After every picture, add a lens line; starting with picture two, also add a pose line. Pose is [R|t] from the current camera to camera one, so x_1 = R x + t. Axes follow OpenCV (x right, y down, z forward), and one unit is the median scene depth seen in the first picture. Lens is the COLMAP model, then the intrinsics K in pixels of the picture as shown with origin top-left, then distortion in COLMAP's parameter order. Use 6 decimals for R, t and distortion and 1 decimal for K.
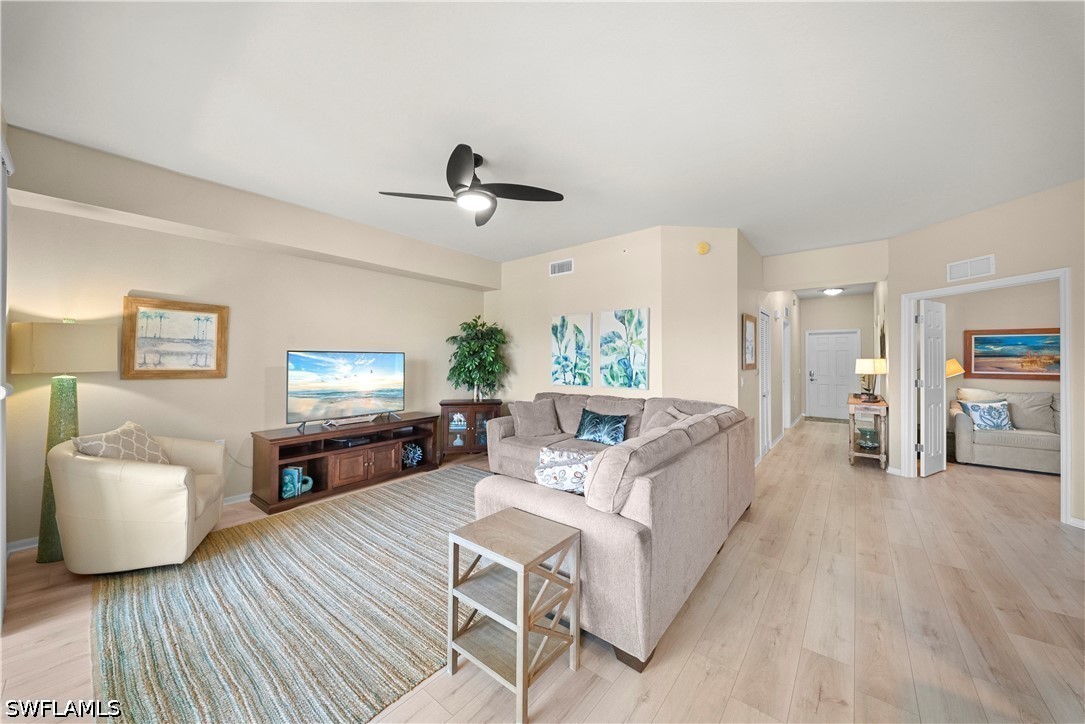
lens RADIAL K [[382.3, 0, 544.0], [0, 382.3, 355.4], [0, 0, 1]] dist [0.005238, -0.004583]
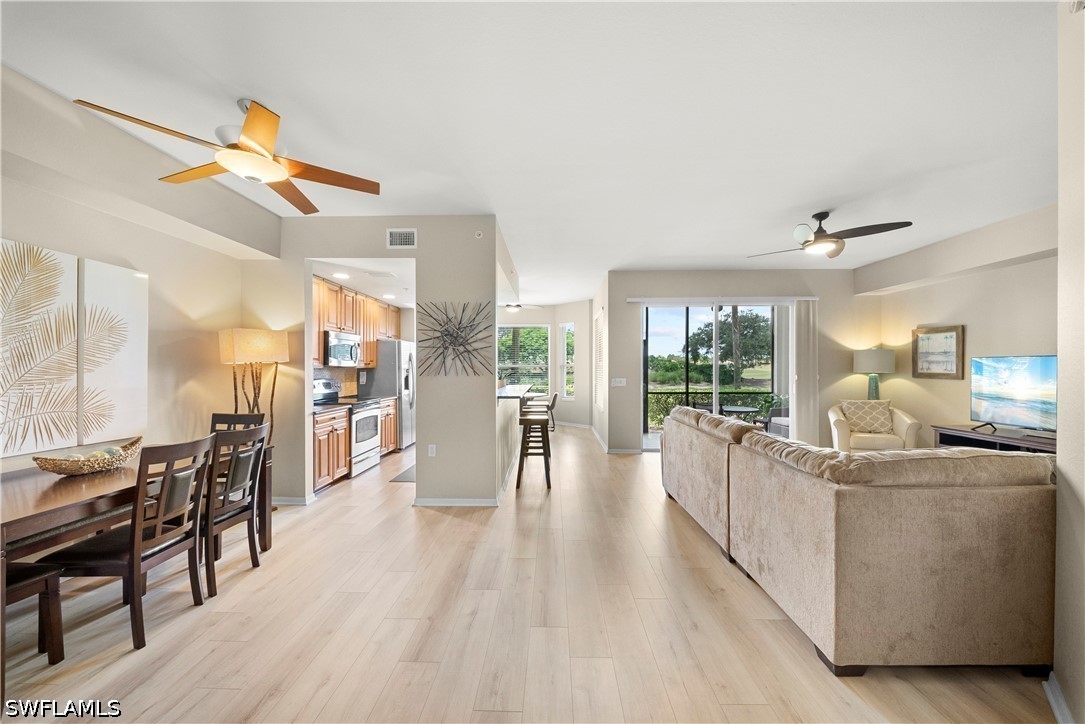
lens RADIAL K [[382.3, 0, 544.4], [0, 382.3, 371.4], [0, 0, 1]] dist [0.005238, -0.004583]
pose [[-0.788946, 0.006002, -0.614434, 0.839058], [0.008903, 0.999959, -0.001664, 0.015109], [0.614398, -0.006783, -0.788967, 0.873077]]
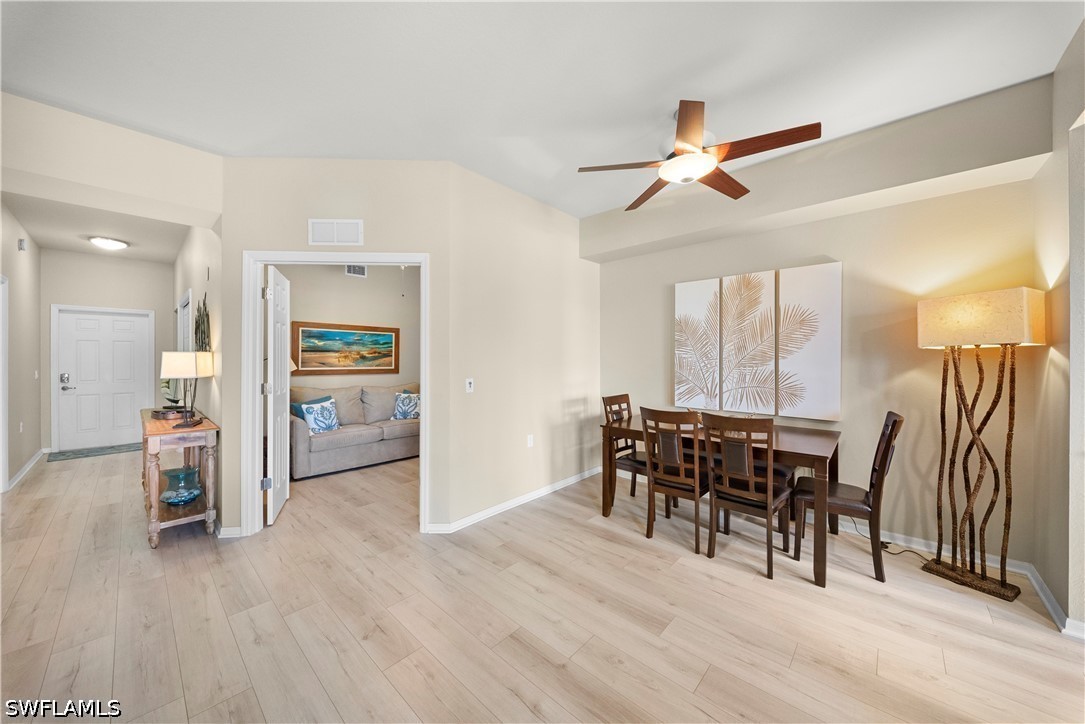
lens RADIAL K [[382.3, 0, 543.6], [0, 382.3, 357.6], [0, 0, 1]] dist [0.005238, -0.004583]
pose [[0.066958, -0.001851, 0.997754, 0.320035], [-0.011878, 0.999926, 0.002652, 0.010506], [-0.997685, -0.012028, 0.066931, 0.441430]]
